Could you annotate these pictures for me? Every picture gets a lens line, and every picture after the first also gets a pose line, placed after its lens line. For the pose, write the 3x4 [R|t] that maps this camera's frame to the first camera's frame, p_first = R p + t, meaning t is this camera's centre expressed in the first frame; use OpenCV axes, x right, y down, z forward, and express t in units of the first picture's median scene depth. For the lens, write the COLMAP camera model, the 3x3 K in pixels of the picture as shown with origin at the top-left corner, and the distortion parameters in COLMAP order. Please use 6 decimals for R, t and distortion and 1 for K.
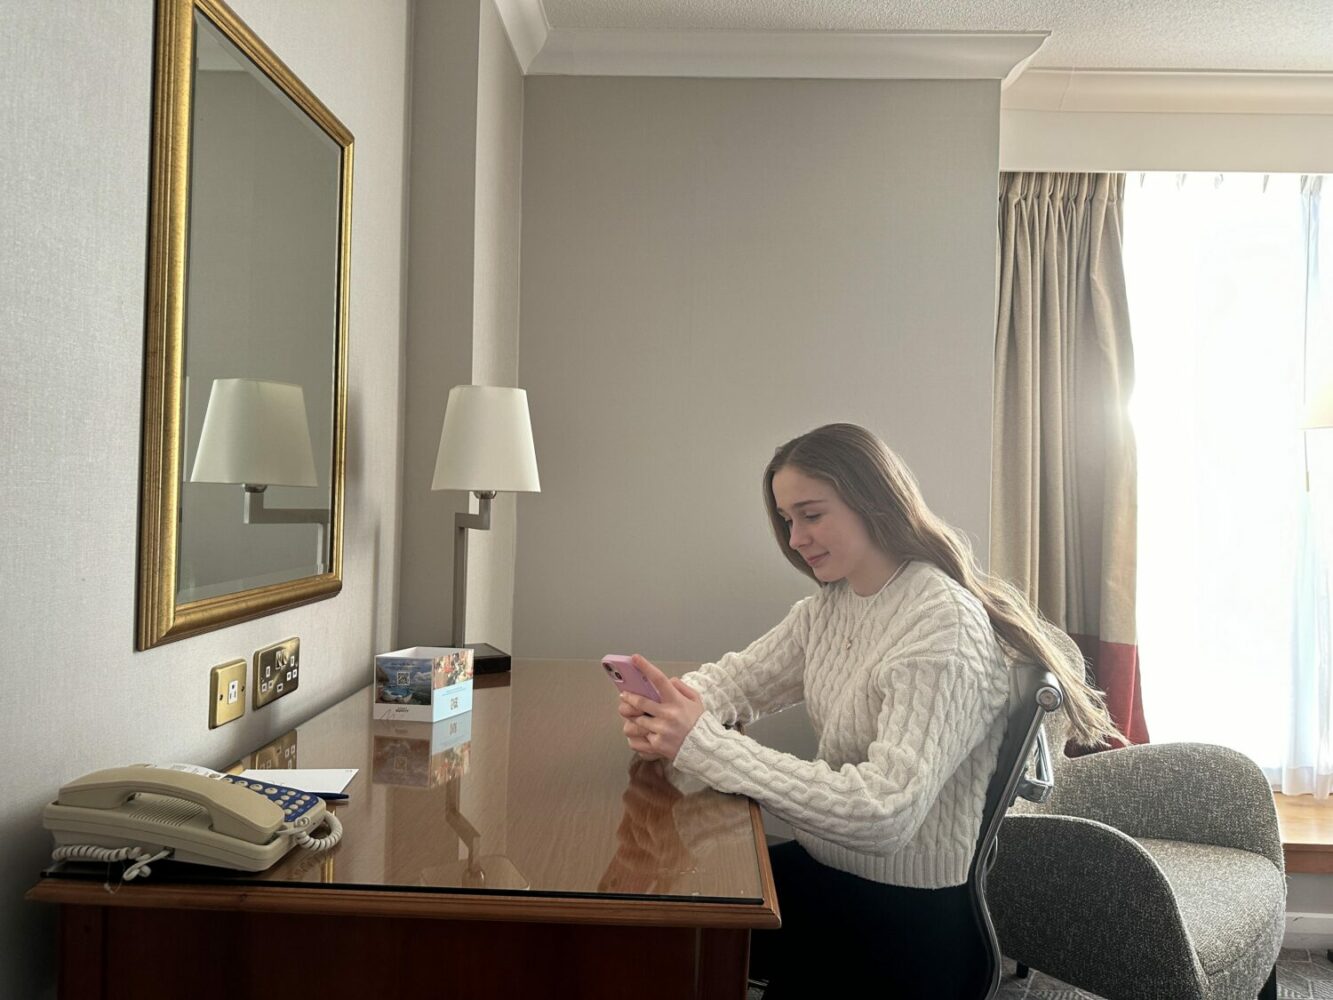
lens RADIAL K [[934.0, 0, 666.5], [0, 934.0, 500.0], [0, 0, 1]] dist [0.003667, -0.004428]
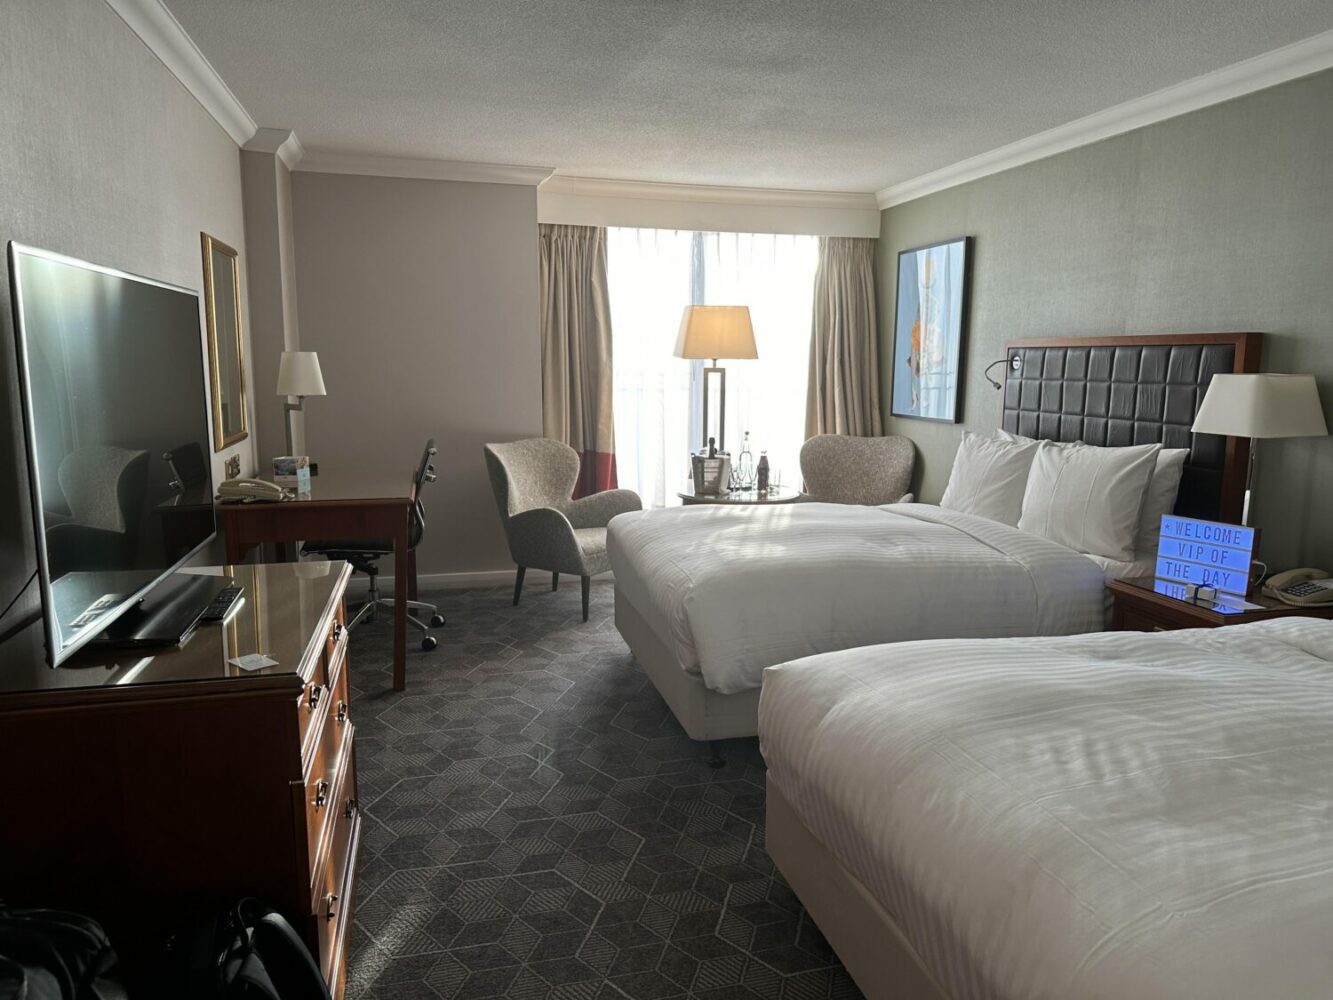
lens RADIAL K [[931.5, 0, 666.5], [0, 931.5, 500.0], [0, 0, 1]] dist [0.148996, -0.201455]
pose [[0.961323, -0.054868, 0.269901, 0.024618], [0.013429, 0.988128, 0.153045, -0.072538], [-0.275094, -0.143502, 0.950647, -1.142171]]
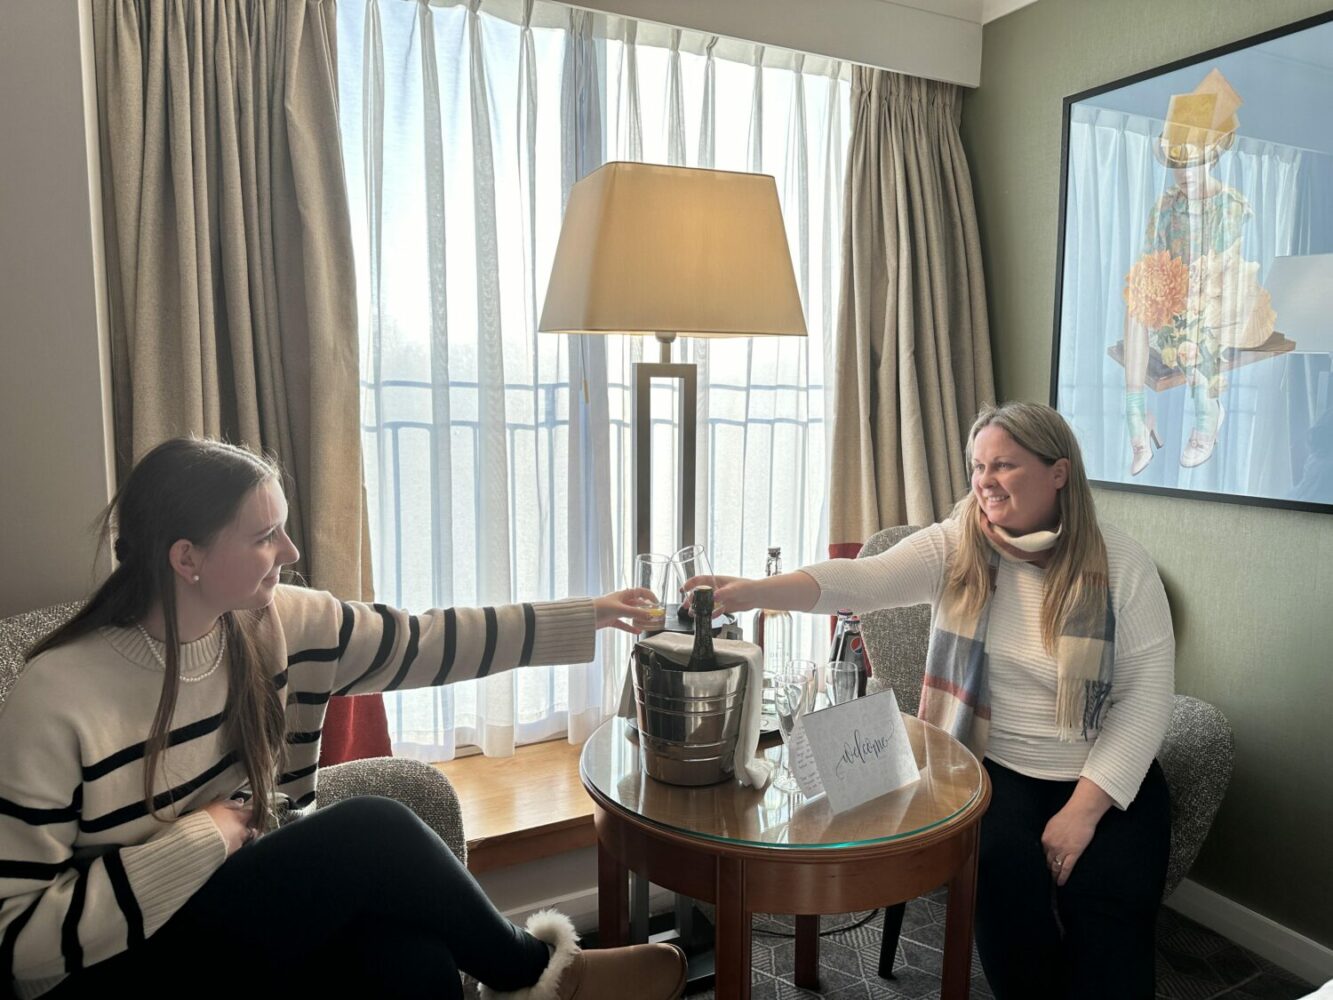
lens RADIAL K [[939.8, 0, 679.3], [0, 939.8, 505.8], [0, 0, 1]] dist [0.064210, -0.065091]
pose [[0.874458, -0.075968, 0.479116, 0.358824], [0.015142, 0.991455, 0.129568, -0.028379], [-0.484864, -0.106047, 0.868136, 0.207478]]
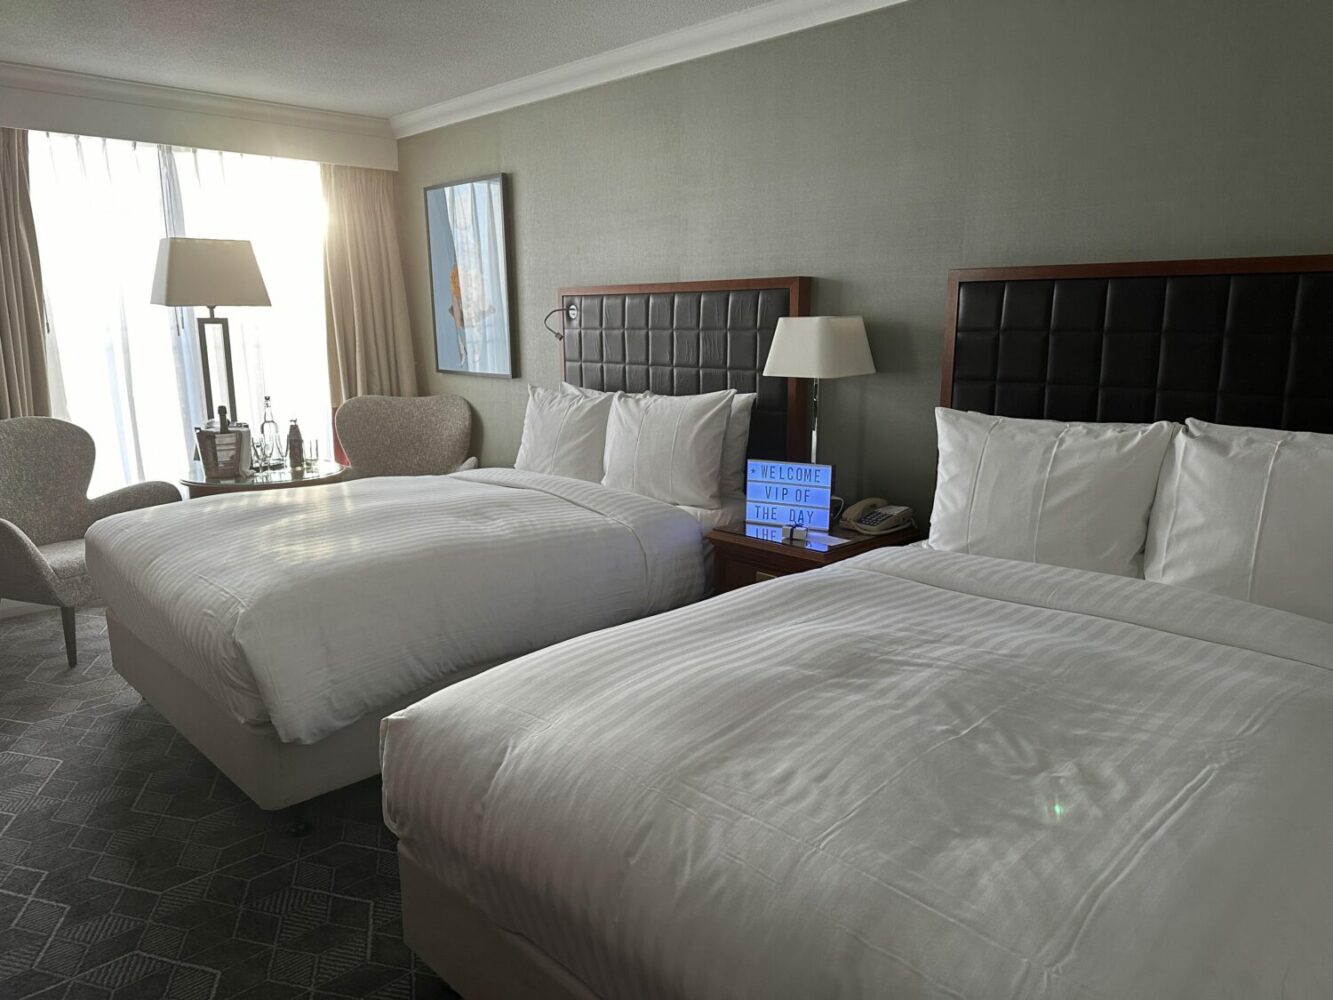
lens RADIAL K [[931.5, 0, 666.5], [0, 931.5, 500.0], [0, 0, 1]] dist [0.148996, -0.201455]
pose [[0.701456, -0.162928, 0.693840, 0.045825], [0.023173, 0.978219, 0.206280, -0.058549], [-0.712336, -0.128618, 0.689953, -0.923701]]
